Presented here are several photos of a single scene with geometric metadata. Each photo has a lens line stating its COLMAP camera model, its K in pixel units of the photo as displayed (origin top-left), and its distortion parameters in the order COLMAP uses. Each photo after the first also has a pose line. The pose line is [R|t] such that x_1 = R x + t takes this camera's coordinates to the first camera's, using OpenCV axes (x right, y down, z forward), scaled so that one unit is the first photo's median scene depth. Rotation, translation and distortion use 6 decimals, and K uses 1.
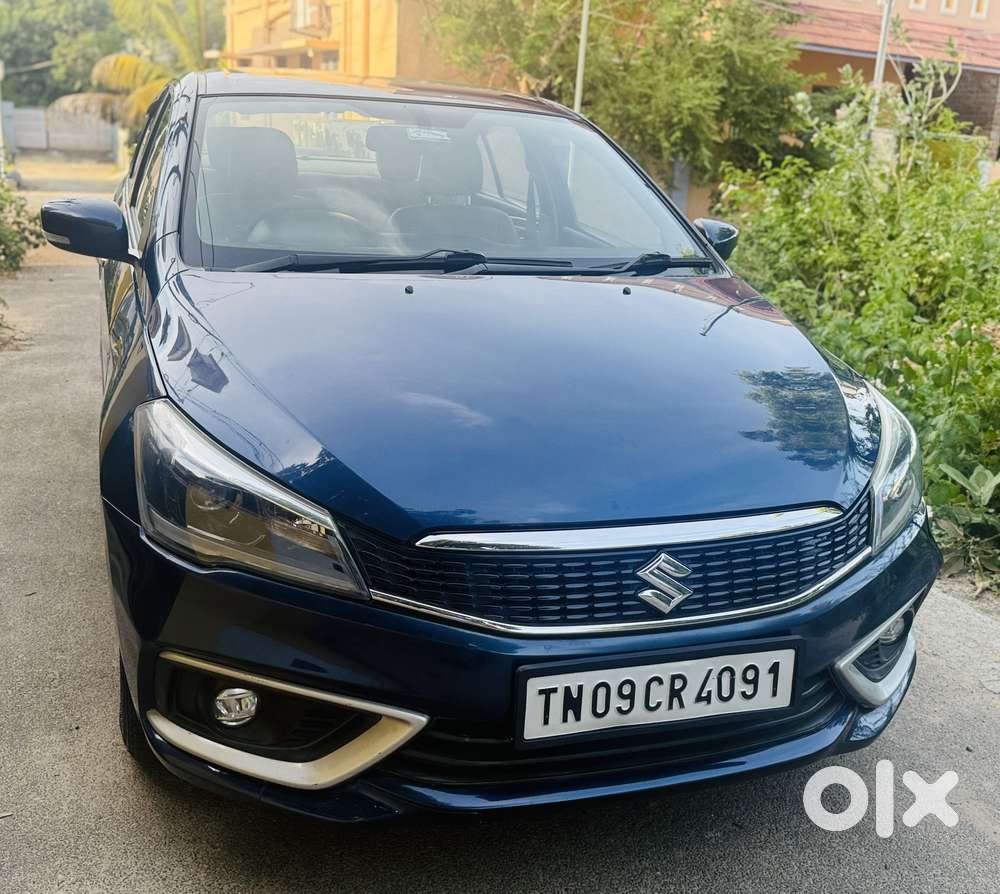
lens RADIAL K [[1044.0, 0, 500.0], [0, 1044.0, 447.0], [0, 0, 1]] dist [0.123822, -0.224821]
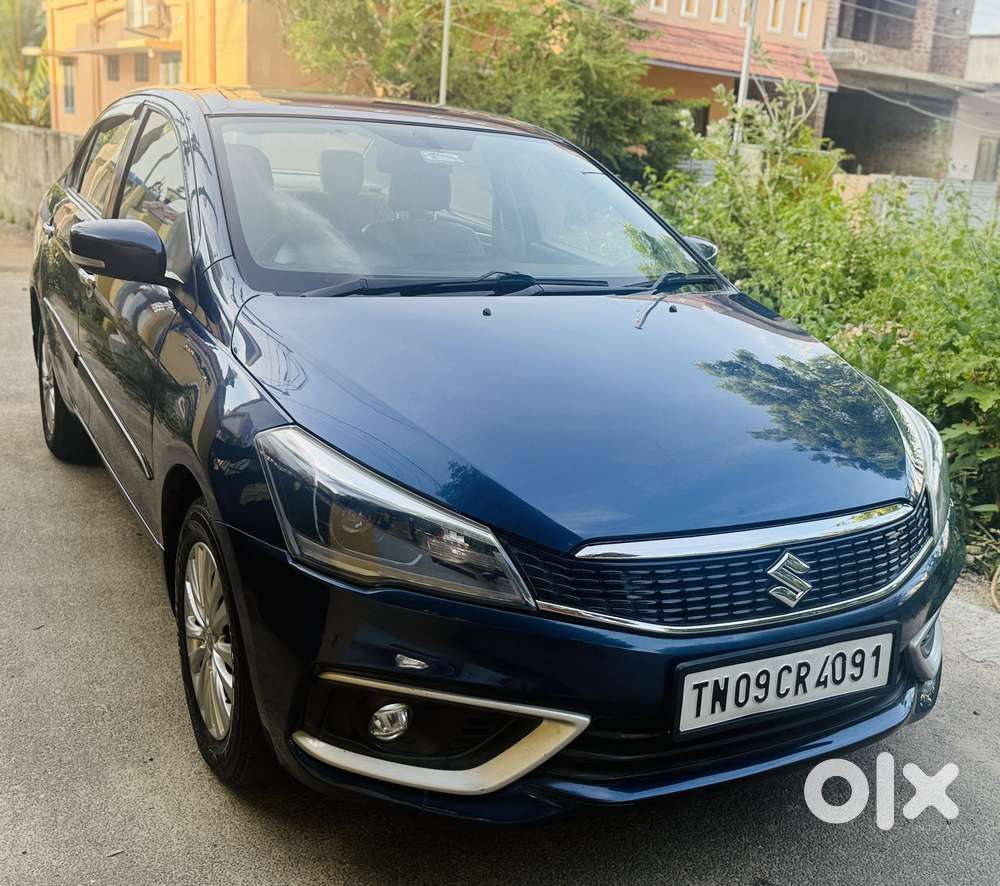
lens RADIAL K [[1037.6, 0, 513.9], [0, 1037.6, 445.5], [0, 0, 1]] dist [0.150111, -0.303648]
pose [[0.986263, -0.034323, 0.161580, -0.216533], [0.034957, 0.999388, -0.001081, -0.014046], [-0.161444, 0.006715, 0.986859, -0.025057]]
